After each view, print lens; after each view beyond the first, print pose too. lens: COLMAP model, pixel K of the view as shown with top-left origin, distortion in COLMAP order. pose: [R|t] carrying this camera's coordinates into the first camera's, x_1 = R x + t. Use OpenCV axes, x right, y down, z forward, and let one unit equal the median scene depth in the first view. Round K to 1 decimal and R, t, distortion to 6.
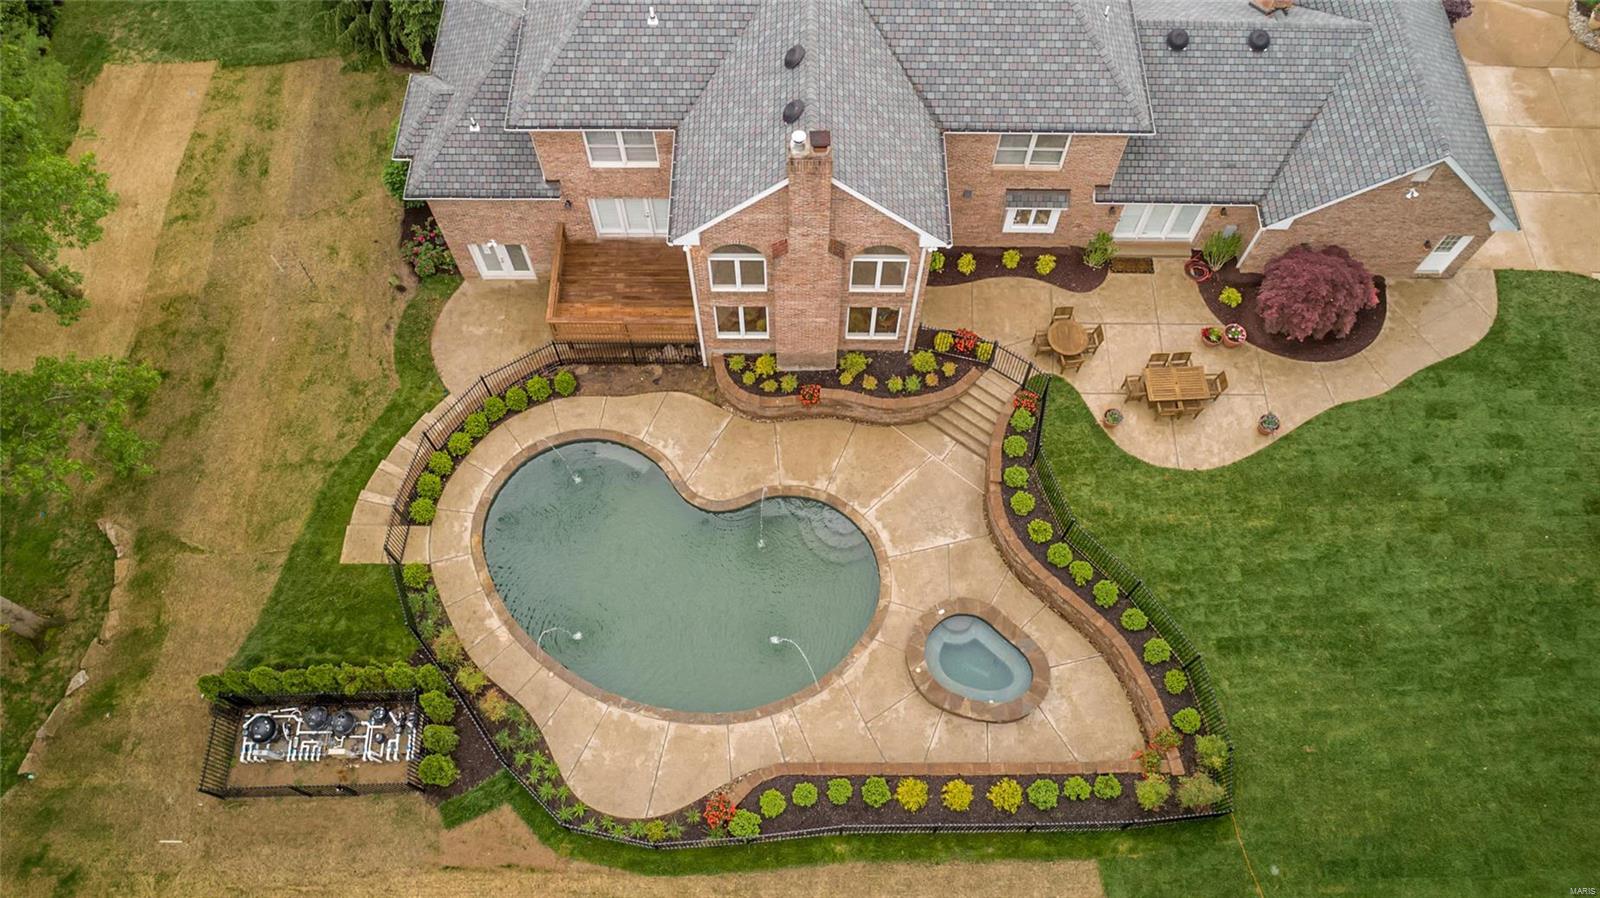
lens RADIAL K [[1094.2, 0, 800.0], [0, 1094.2, 449.0], [0, 0, 1]] dist [-0.012914, 0.003401]
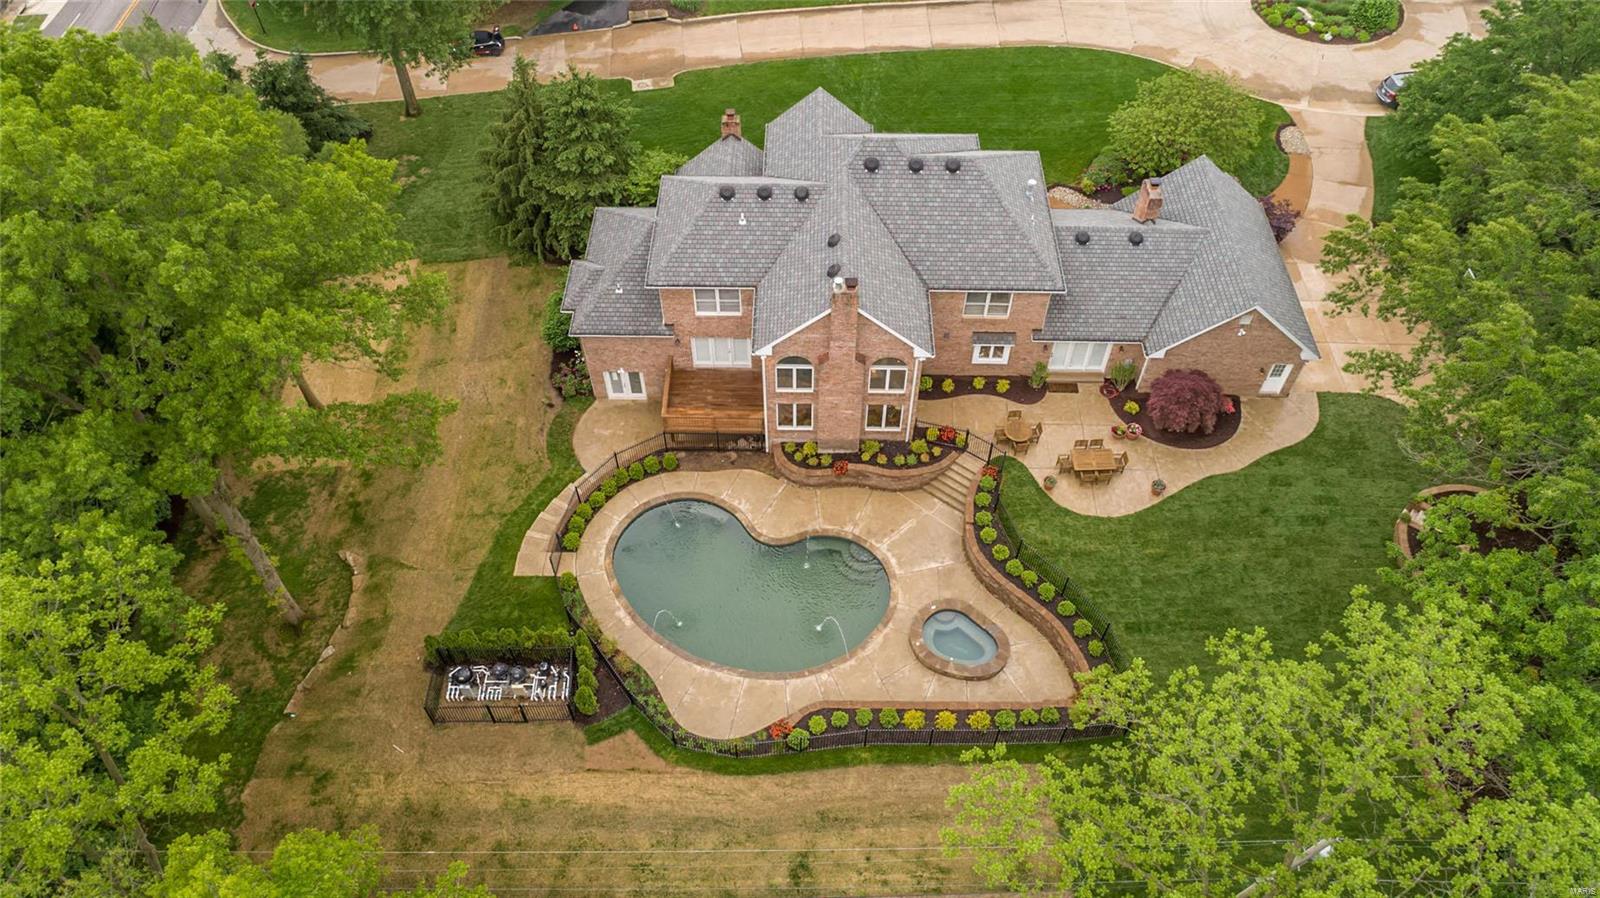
lens RADIAL K [[1094.2, 0, 800.0], [0, 1094.2, 449.0], [0, 0, 1]] dist [-0.012914, 0.003401]
pose [[0.999942, 0.006196, -0.008853, -0.032932], [-0.007993, 0.975438, -0.220129, 0.250998], [0.007271, 0.220187, 0.975431, -0.426353]]
